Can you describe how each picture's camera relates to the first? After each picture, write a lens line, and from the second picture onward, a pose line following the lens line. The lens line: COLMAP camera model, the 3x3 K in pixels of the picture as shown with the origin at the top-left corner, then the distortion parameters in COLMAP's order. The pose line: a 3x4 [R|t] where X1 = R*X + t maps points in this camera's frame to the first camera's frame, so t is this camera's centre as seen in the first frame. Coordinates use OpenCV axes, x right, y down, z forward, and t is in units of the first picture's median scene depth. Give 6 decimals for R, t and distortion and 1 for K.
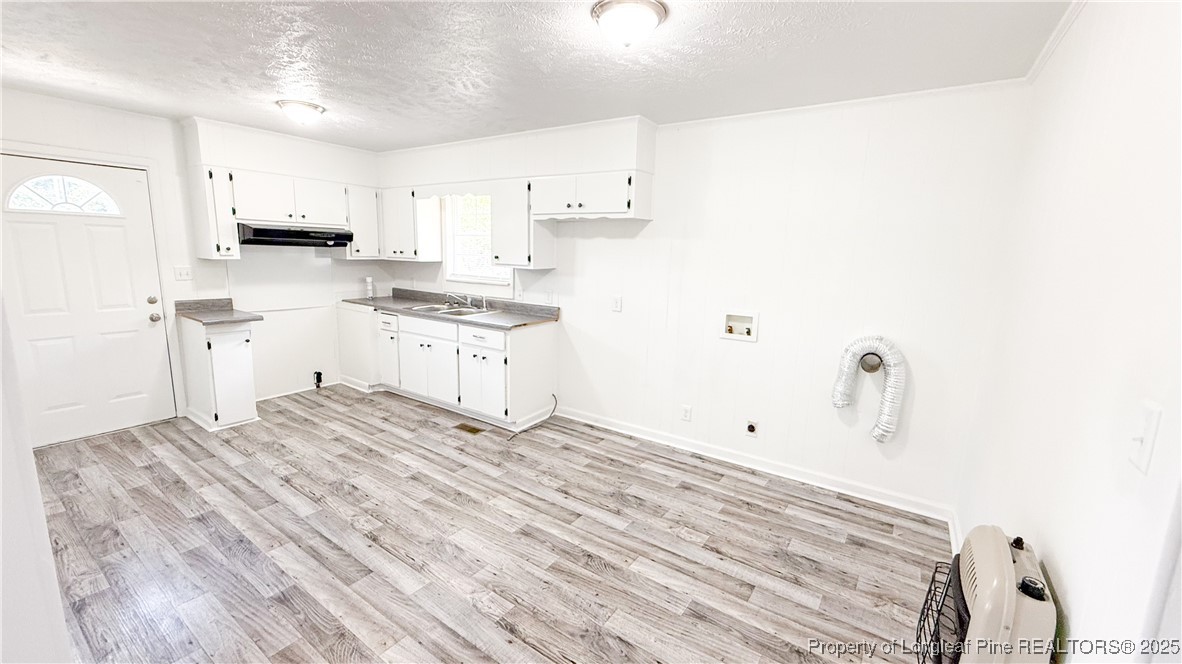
lens RADIAL K [[477.2, 0, 591.0], [0, 477.2, 332.0], [0, 0, 1]] dist [0.002053, -0.000249]
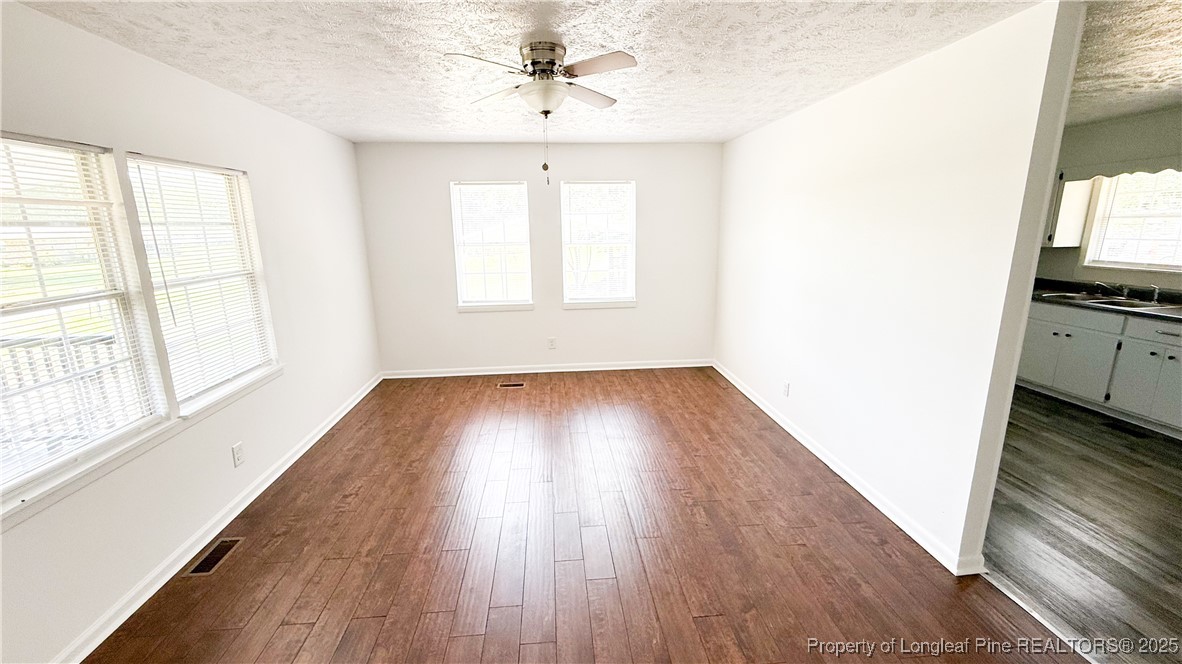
lens RADIAL K [[473.7, 0, 590.9], [0, 473.7, 331.0], [0, 0, 1]] dist [0.000618, -0.000165]
pose [[0.648333, 0.131193, -0.749968, -0.259425], [-0.101958, 0.991130, 0.085239, 0.039373], [0.754499, 0.021202, 0.655959, -0.369552]]
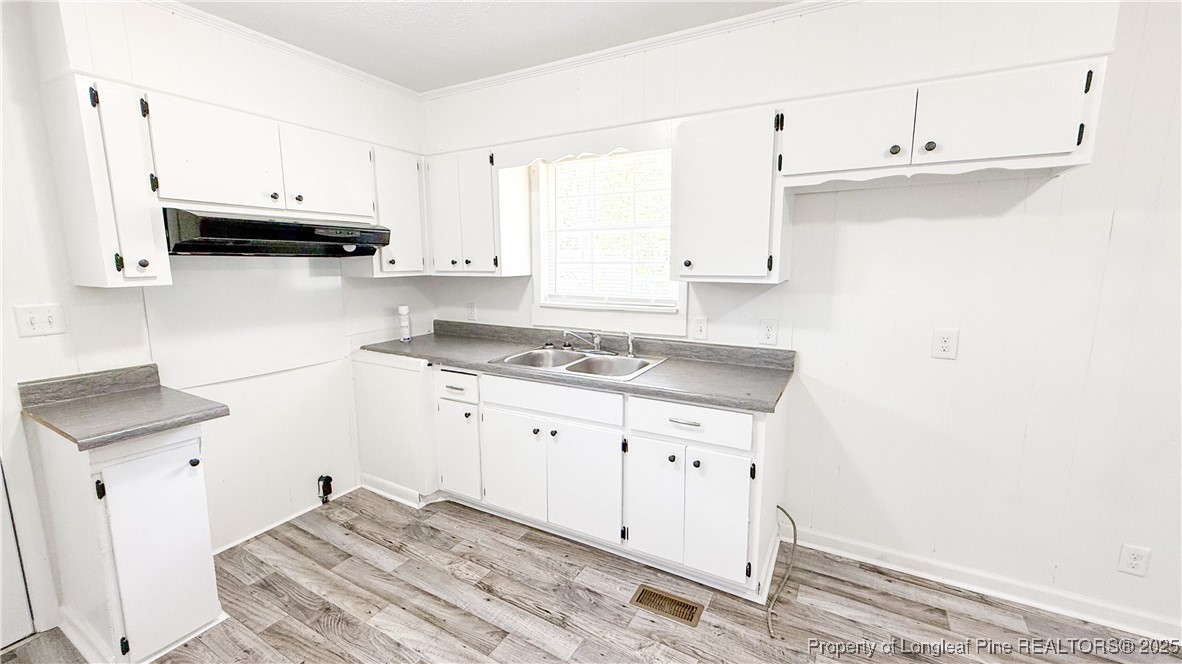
lens RADIAL K [[473.7, 0, 590.9], [0, 473.7, 331.0], [0, 0, 1]] dist [0.000618, -0.000165]
pose [[0.995419, -0.044469, 0.084640, -0.356686], [0.046110, 0.998782, -0.017535, -0.078245], [-0.083757, 0.021357, 0.996257, 0.490094]]
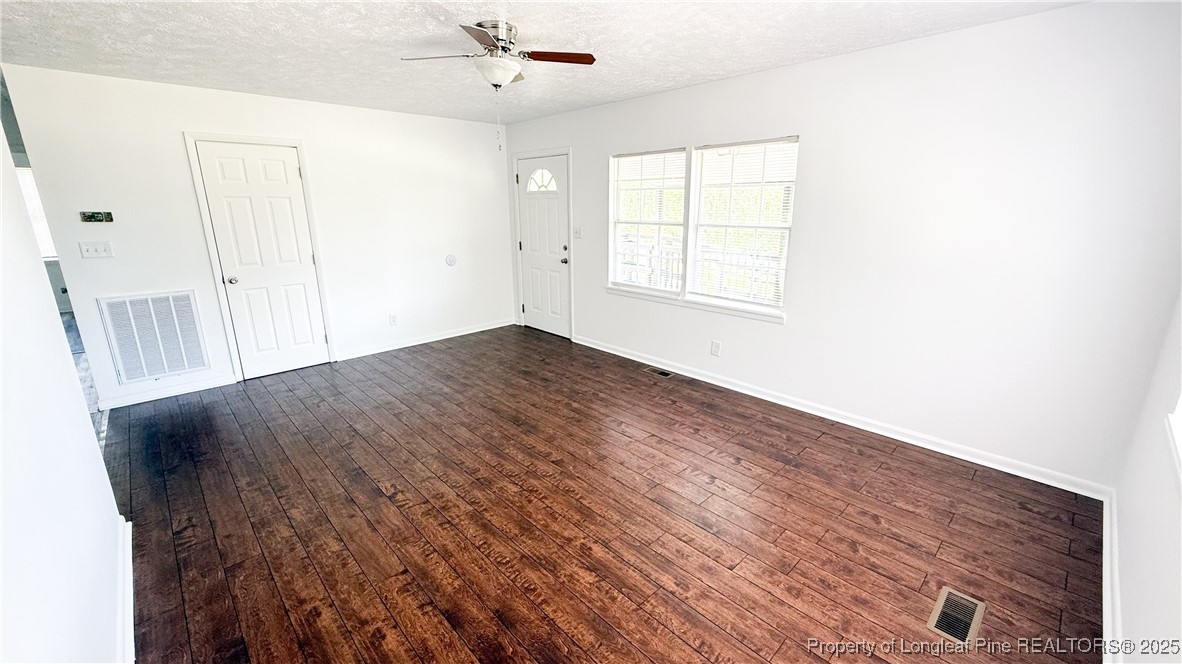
lens RADIAL K [[477.2, 0, 591.0], [0, 477.2, 332.0], [0, 0, 1]] dist [0.002053, -0.000249]
pose [[-0.980947, -0.071938, 0.180465, -0.992151], [0.012143, 0.904395, 0.426524, -0.131803], [-0.193895, 0.420589, -0.886290, 0.609041]]
